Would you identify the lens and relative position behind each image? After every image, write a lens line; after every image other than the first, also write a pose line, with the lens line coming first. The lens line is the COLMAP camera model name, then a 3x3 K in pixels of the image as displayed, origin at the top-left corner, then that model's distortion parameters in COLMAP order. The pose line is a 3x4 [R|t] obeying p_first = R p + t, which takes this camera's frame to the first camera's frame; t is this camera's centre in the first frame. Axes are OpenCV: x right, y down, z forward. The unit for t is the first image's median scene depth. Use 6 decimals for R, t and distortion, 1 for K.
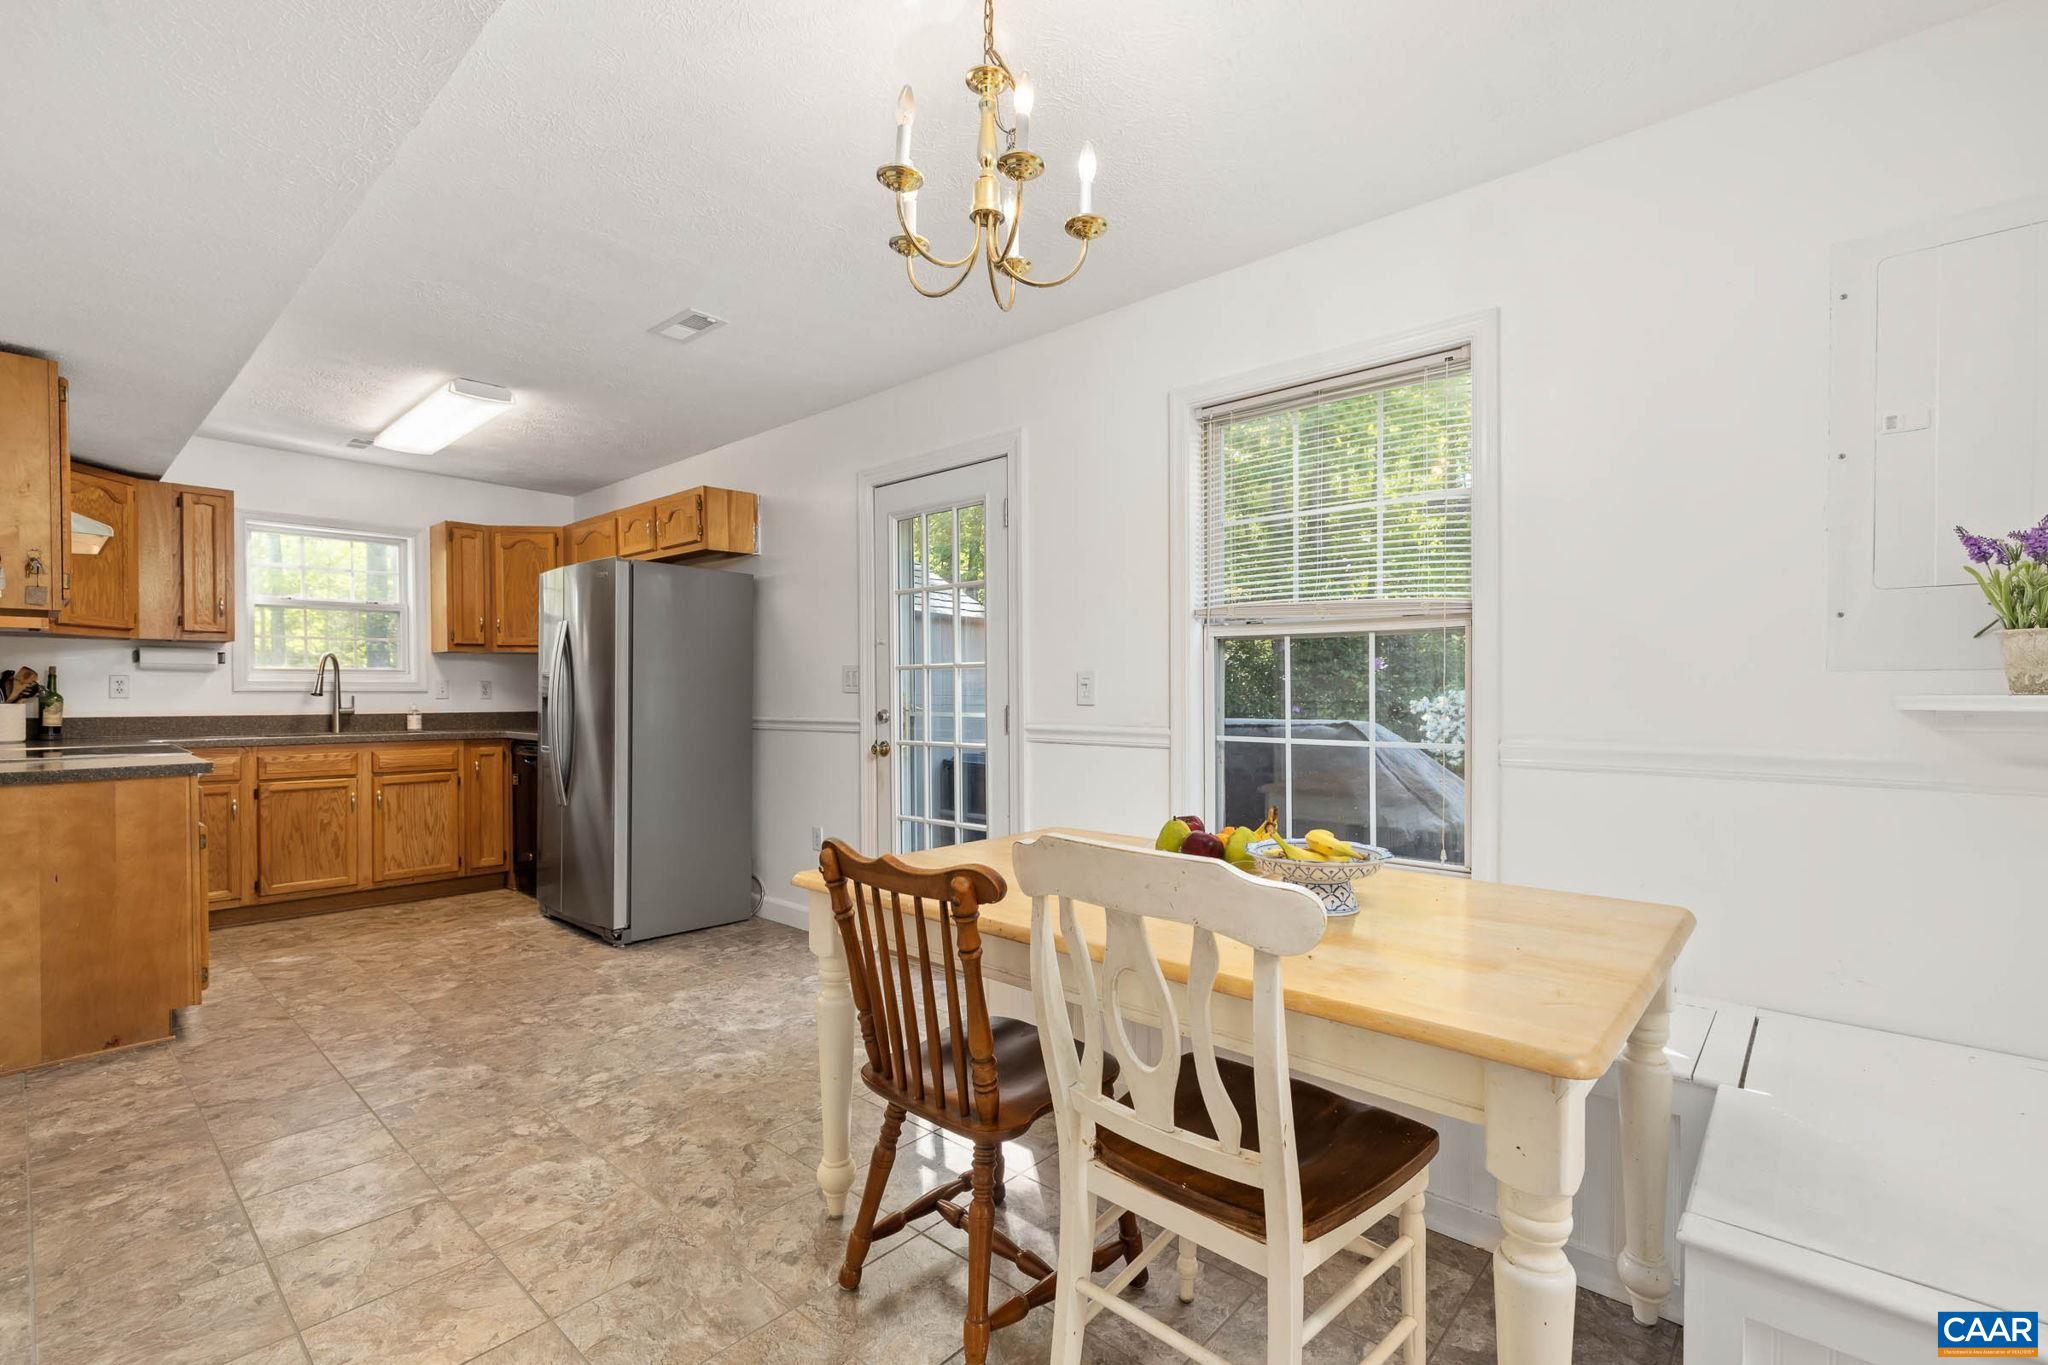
lens RADIAL K [[854.8, 0, 1018.1], [0, 854.8, 700.5], [0, 0, 1]] dist [-0.003108, -0.000194]
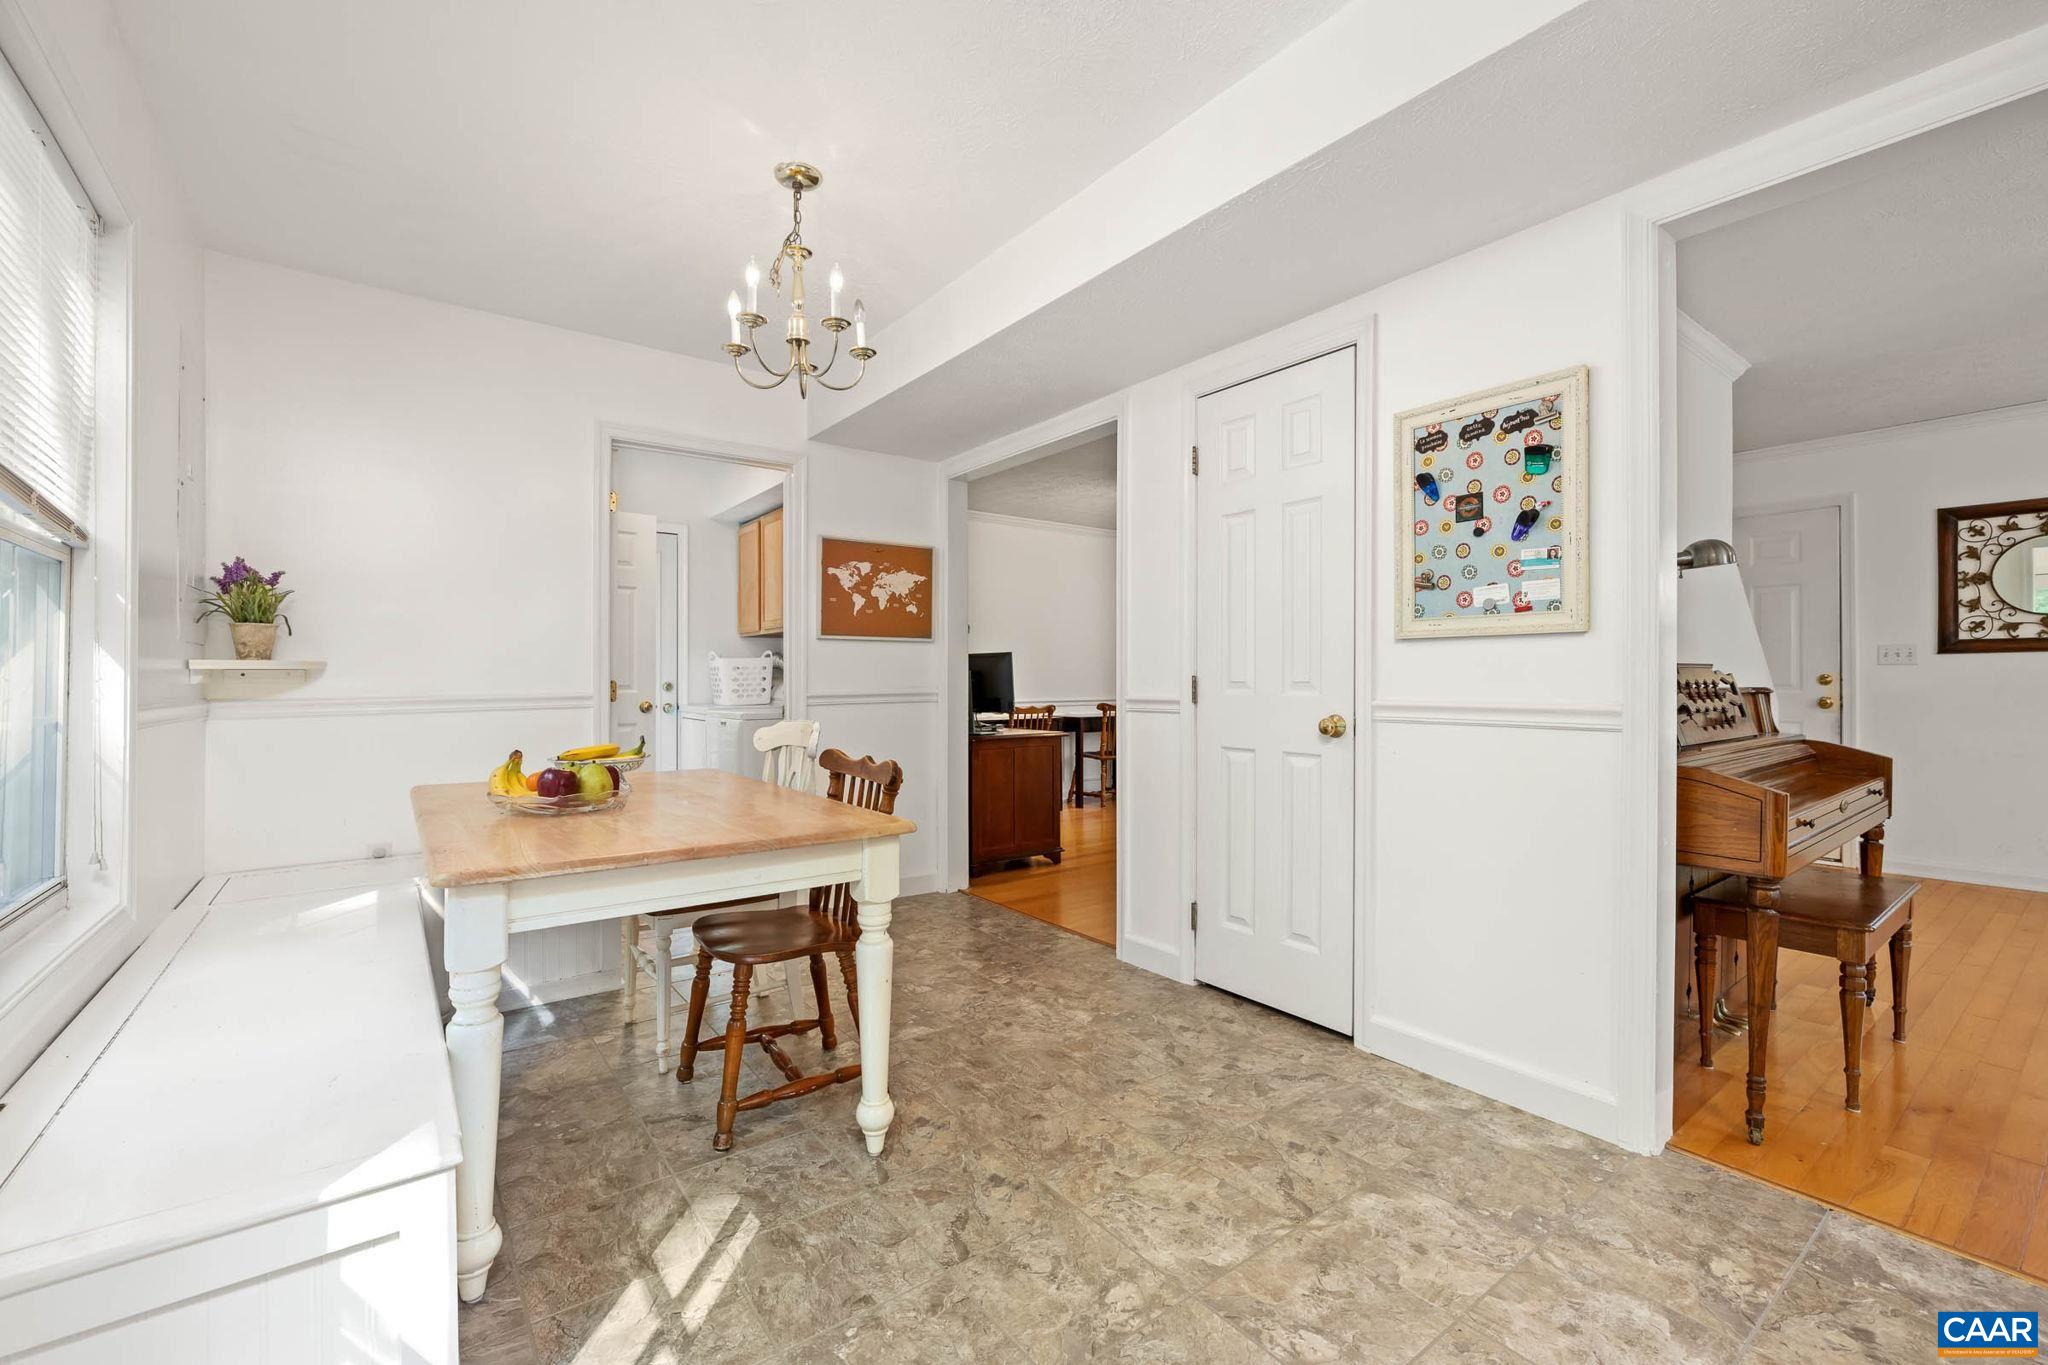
lens RADIAL K [[854.8, 0, 1016.6], [0, 854.8, 680.7], [0, 0, 1]] dist [-0.003108, -0.000194]
pose [[-0.979123, 0.001662, 0.203262, -0.252812], [0.005238, 0.999841, 0.017060, 0.005012], [-0.203201, 0.017769, -0.978976, 0.841319]]
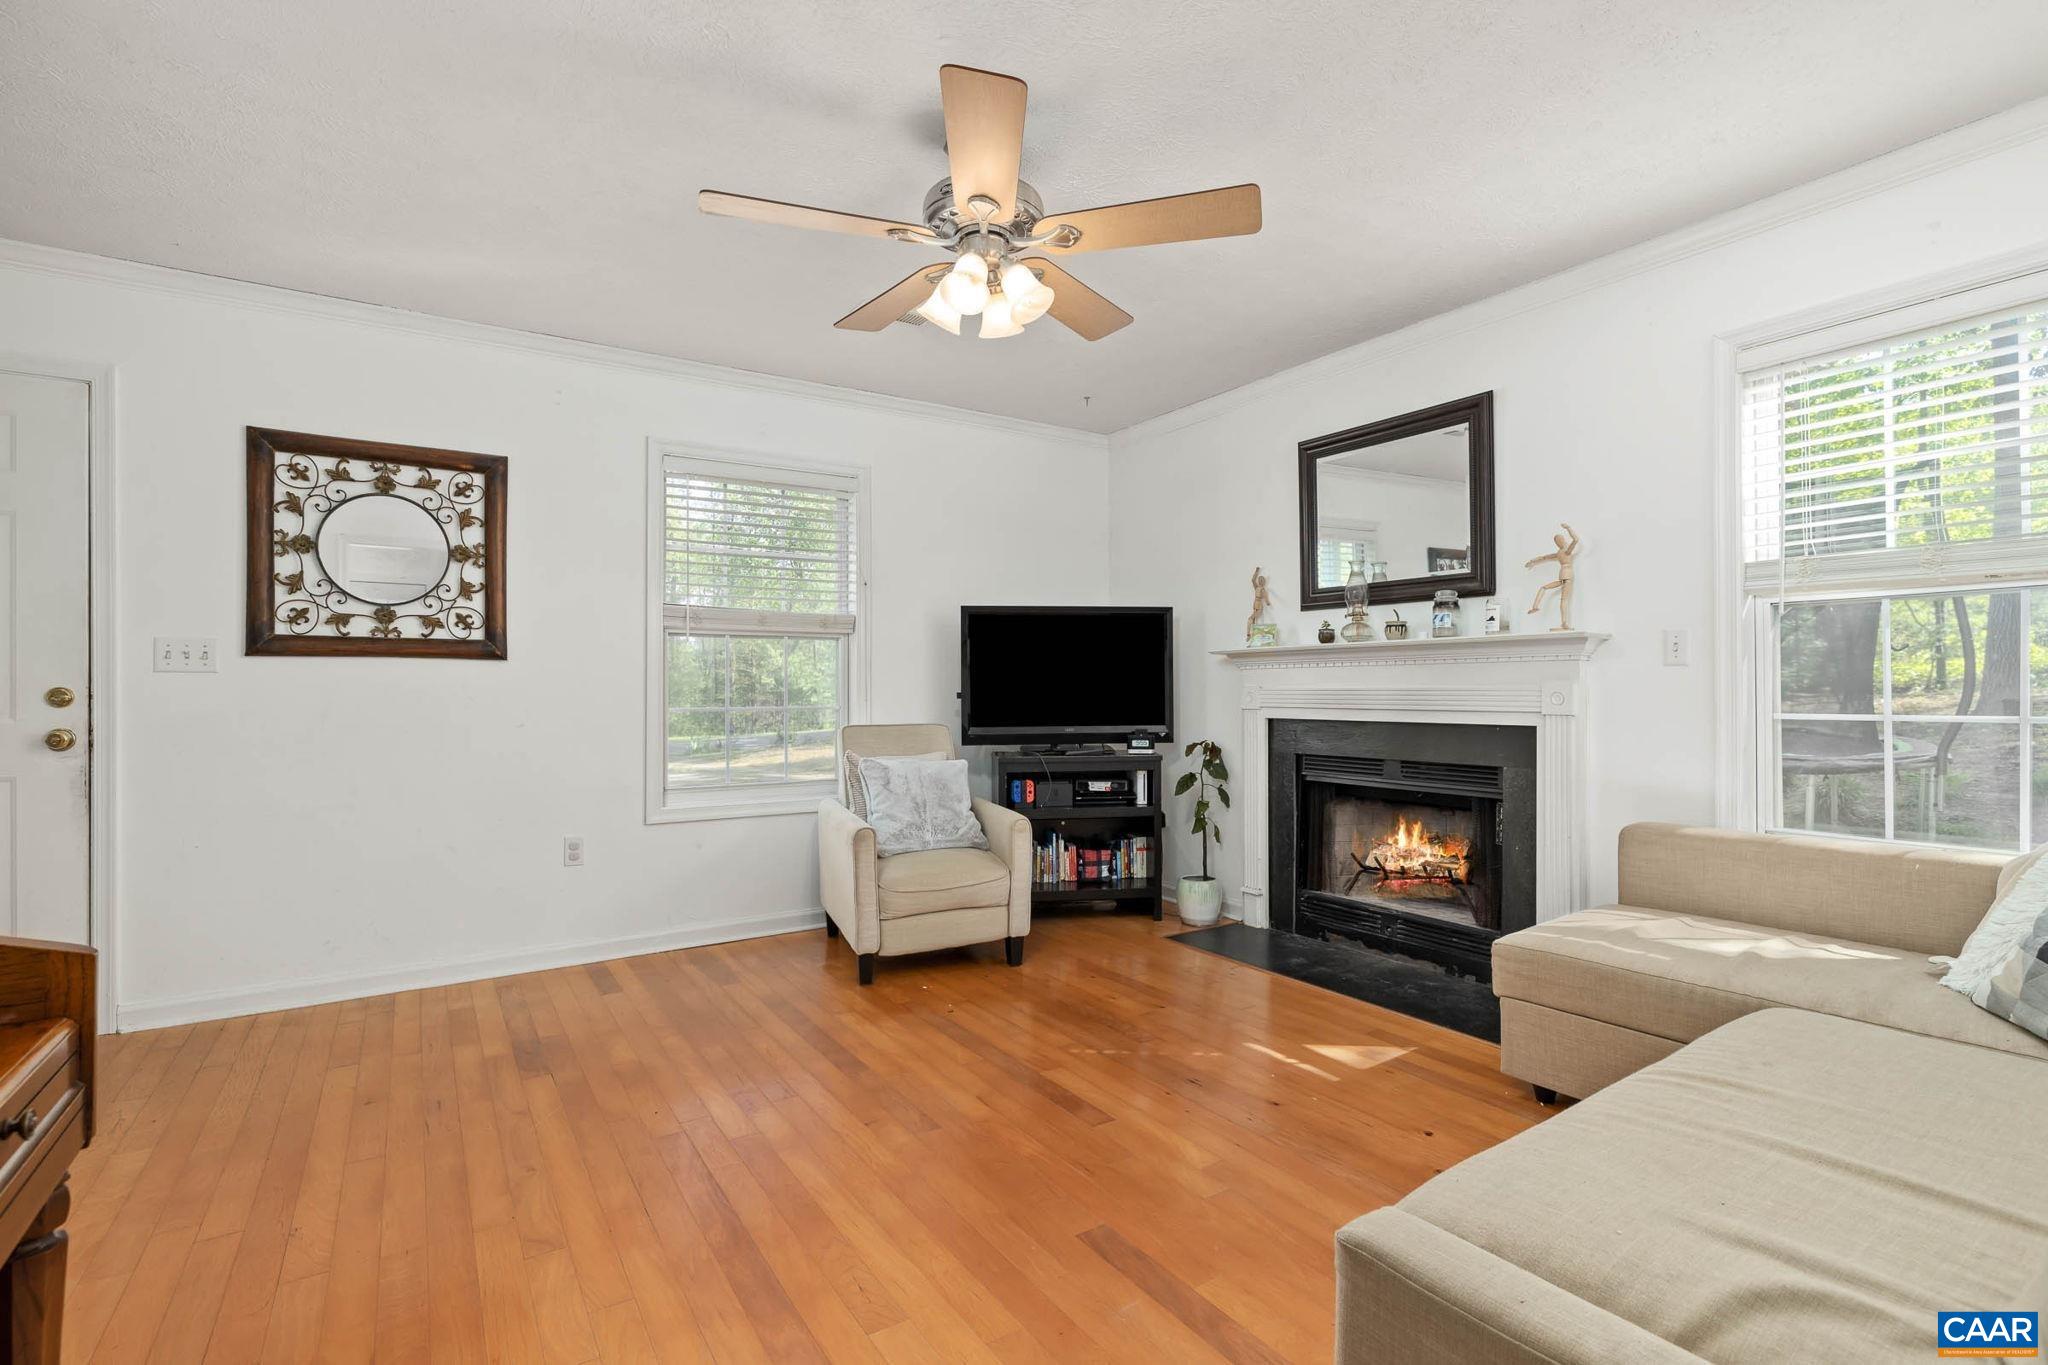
lens RADIAL K [[951.3, 0, 1031.8], [0, 951.3, 684.3], [0, 0, 1]] dist [0.001486, 0.000295]
pose [[-0.261151, -0.008302, -0.965262, -0.600237], [-0.012932, 0.999903, -0.005101, 0.013893], [0.965211, 0.011151, -0.261234, 0.360947]]
